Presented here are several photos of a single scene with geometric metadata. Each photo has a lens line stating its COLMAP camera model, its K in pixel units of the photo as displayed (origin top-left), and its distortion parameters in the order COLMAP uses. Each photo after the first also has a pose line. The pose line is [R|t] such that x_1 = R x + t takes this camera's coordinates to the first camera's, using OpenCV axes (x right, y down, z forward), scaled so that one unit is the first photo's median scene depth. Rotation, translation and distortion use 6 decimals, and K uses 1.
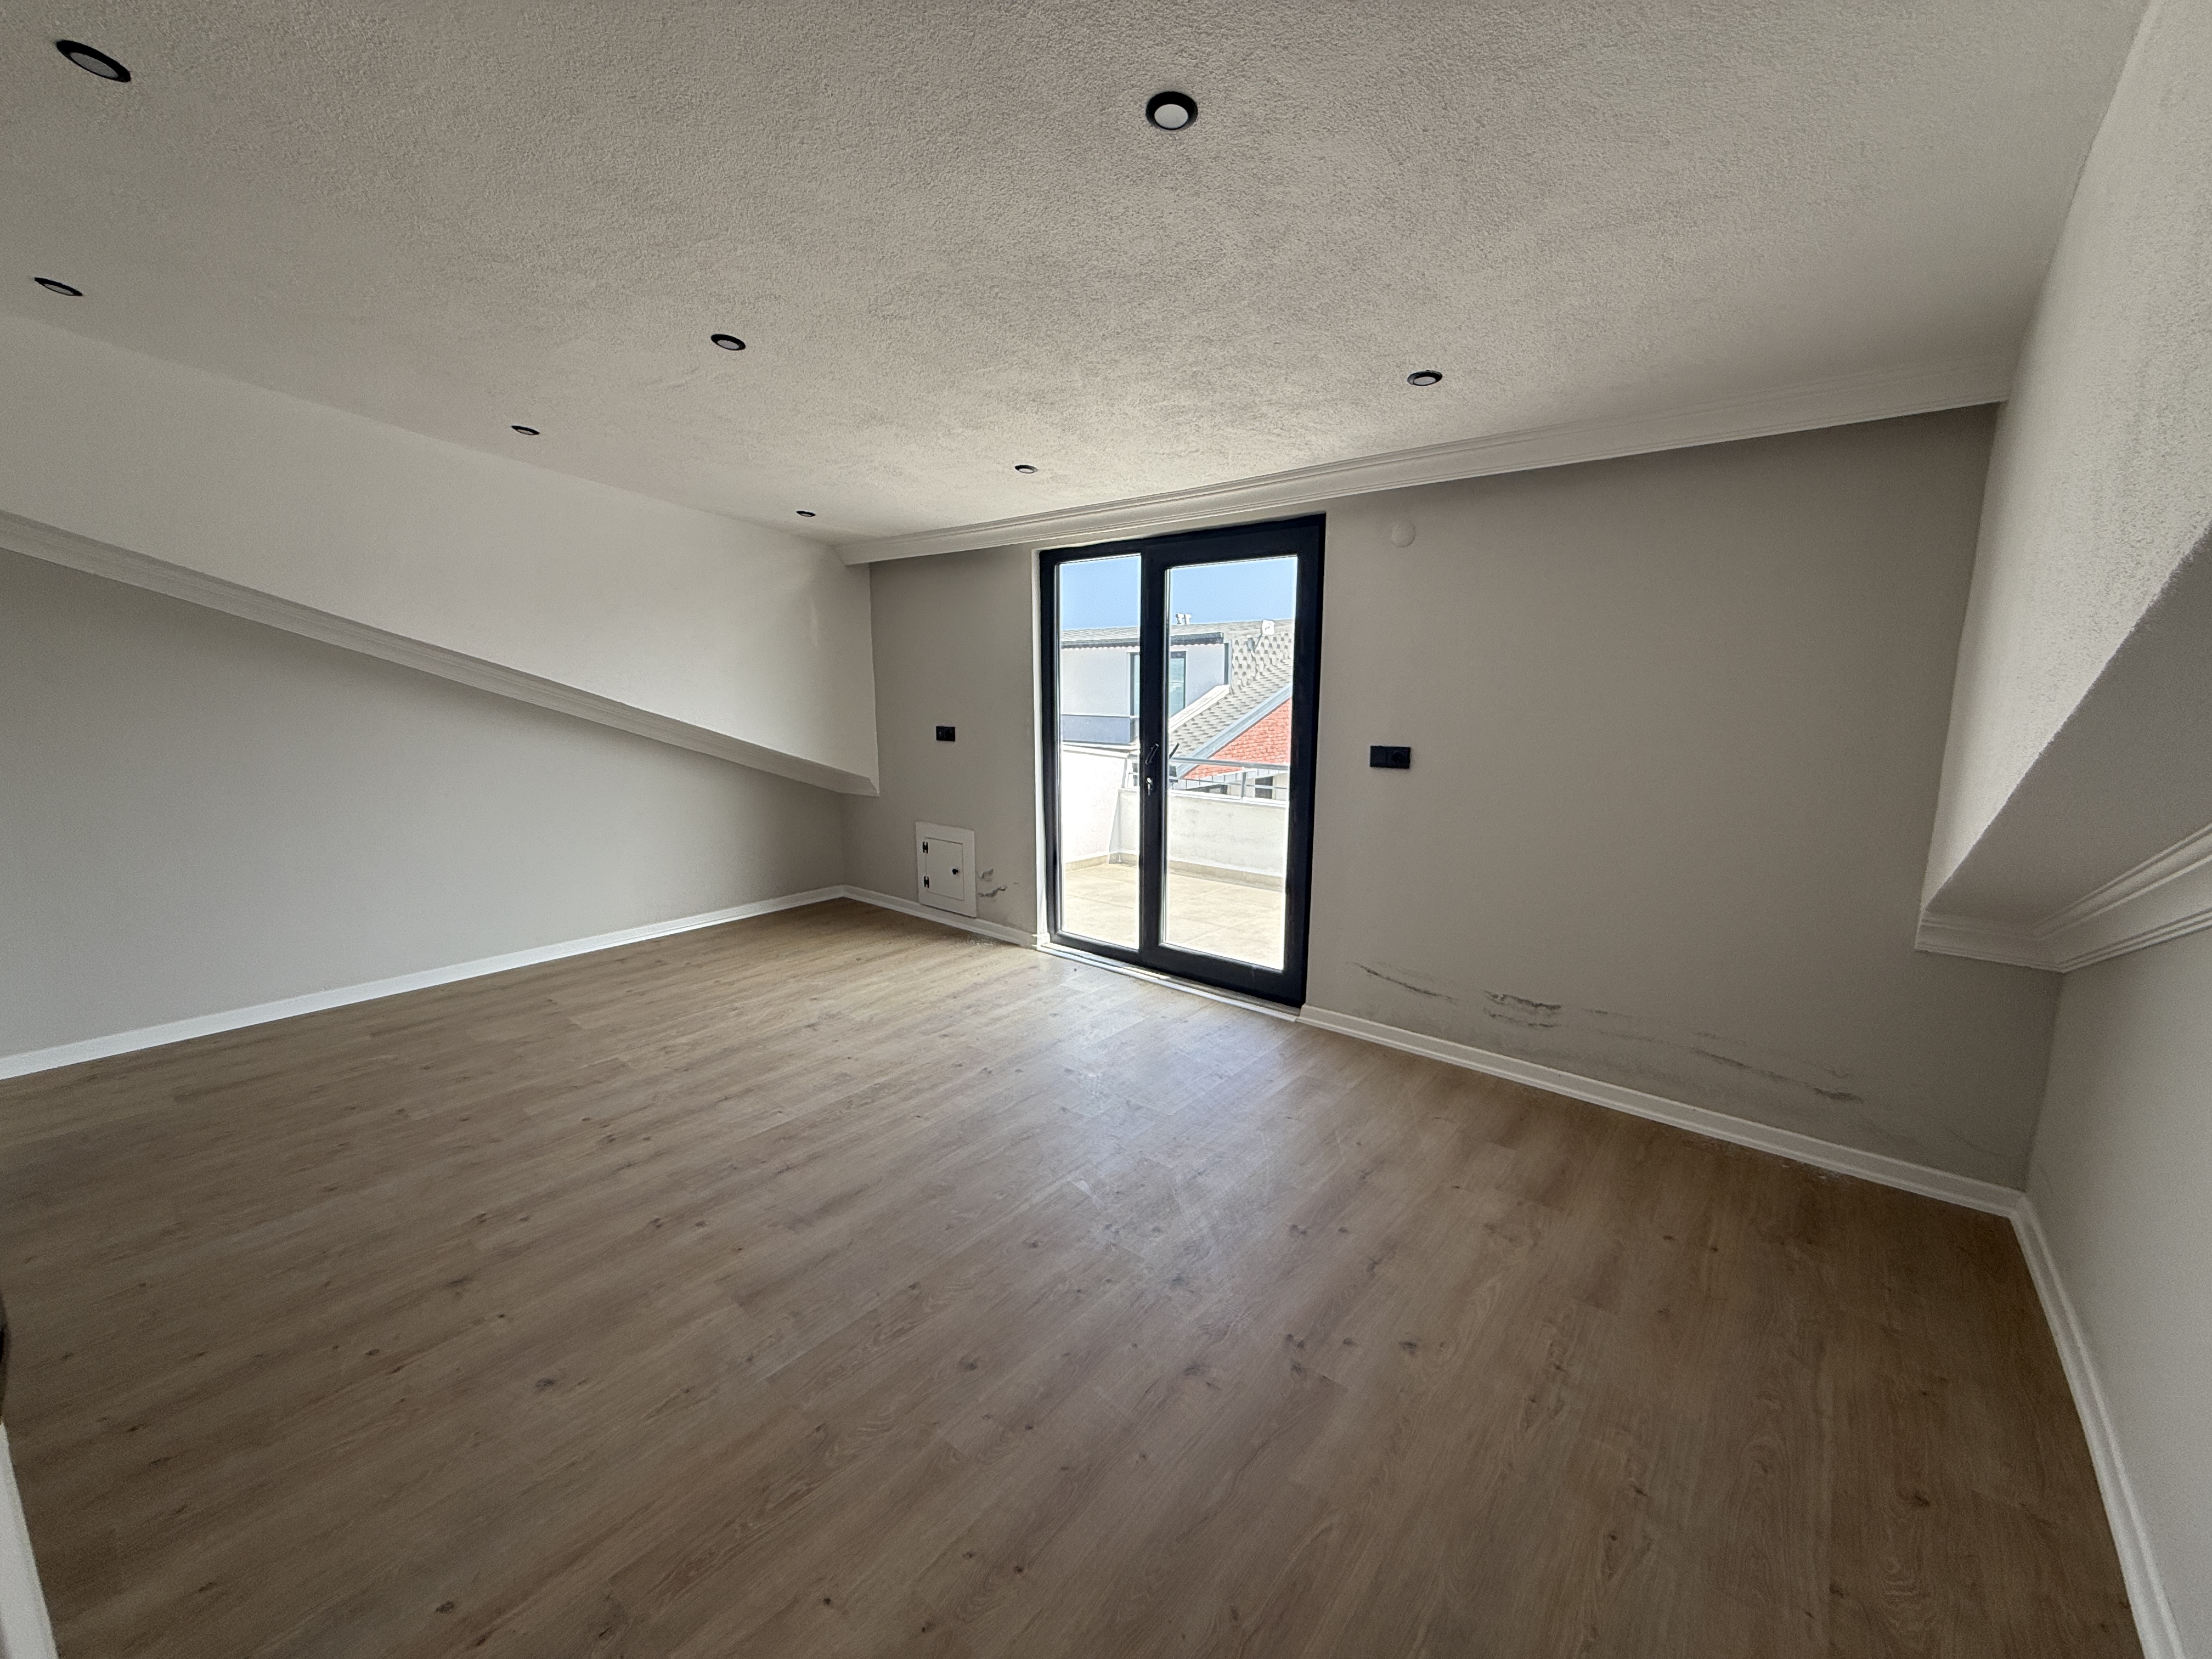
lens RADIAL K [[881.0, 0, 1105.2], [0, 881.0, 832.6], [0, 0, 1]] dist [-0.000916, 0.000077]
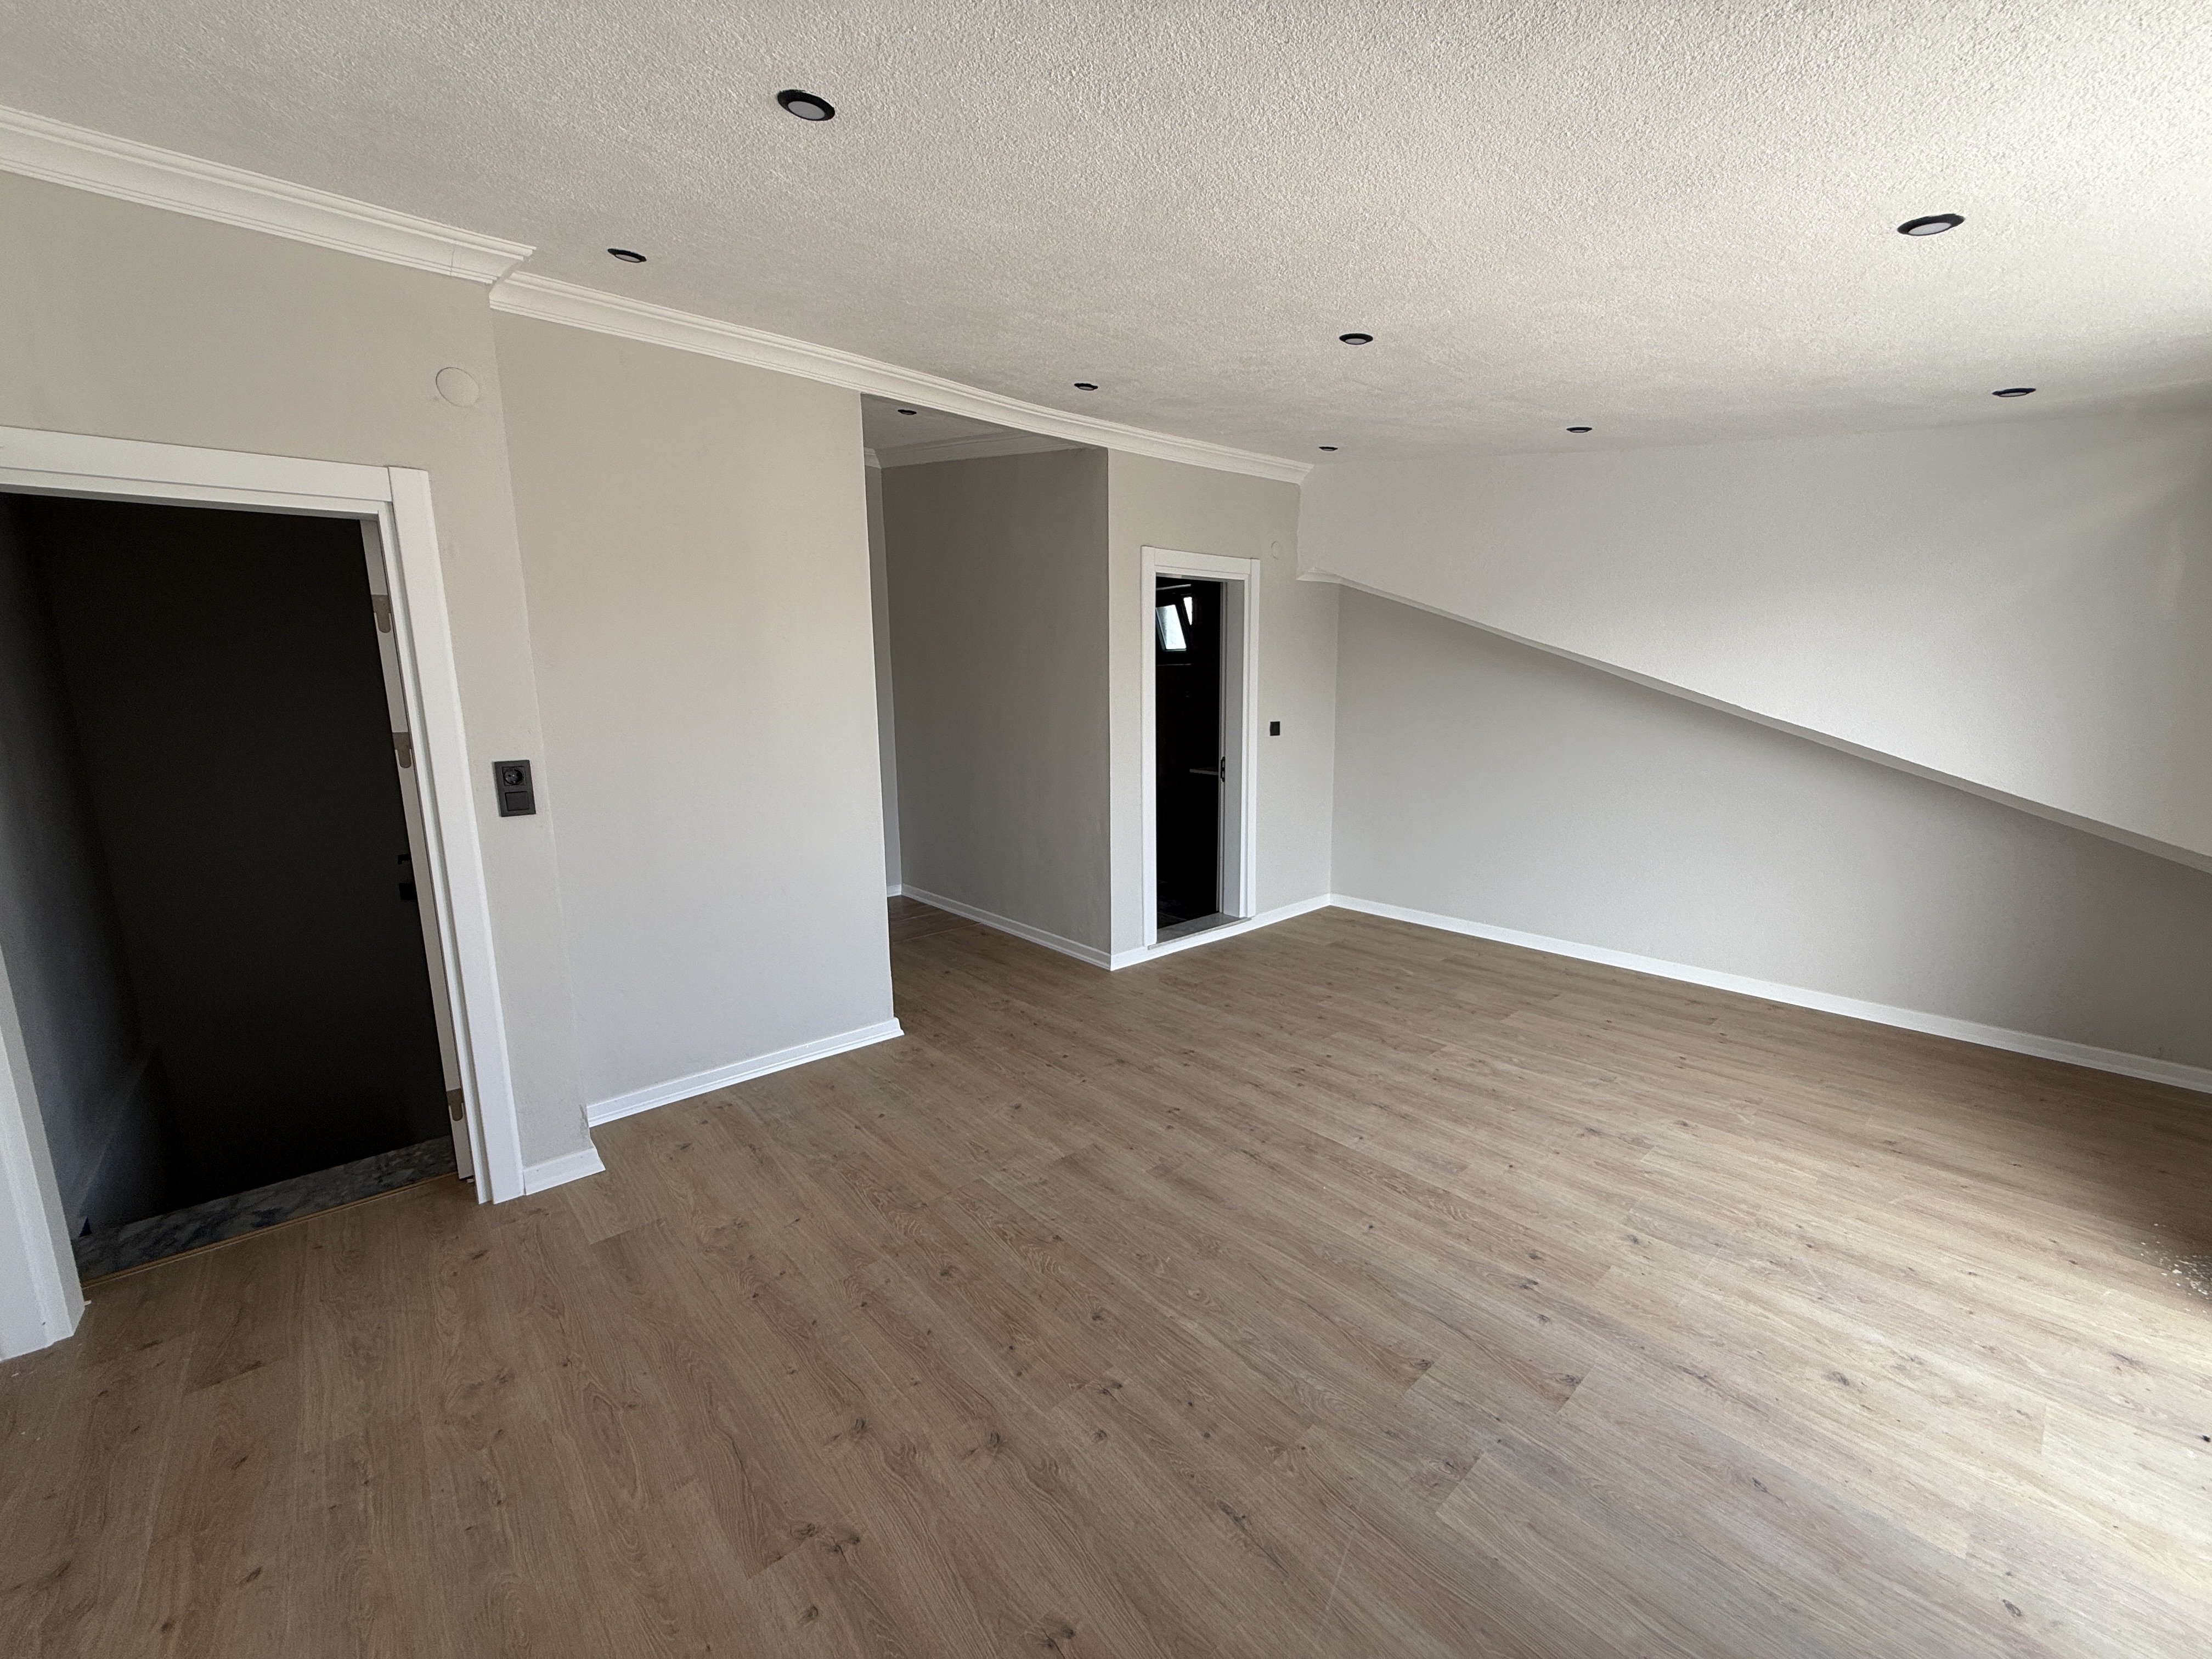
lens RADIAL K [[881.0, 0, 1105.2], [0, 881.0, 832.6], [0, 0, 1]] dist [-0.000916, 0.000077]
pose [[-0.158386, 0.171838, -0.972309, 0.459015], [-0.157451, 0.967743, 0.196679, -0.123363], [0.974742, 0.184243, -0.126221, 0.666669]]
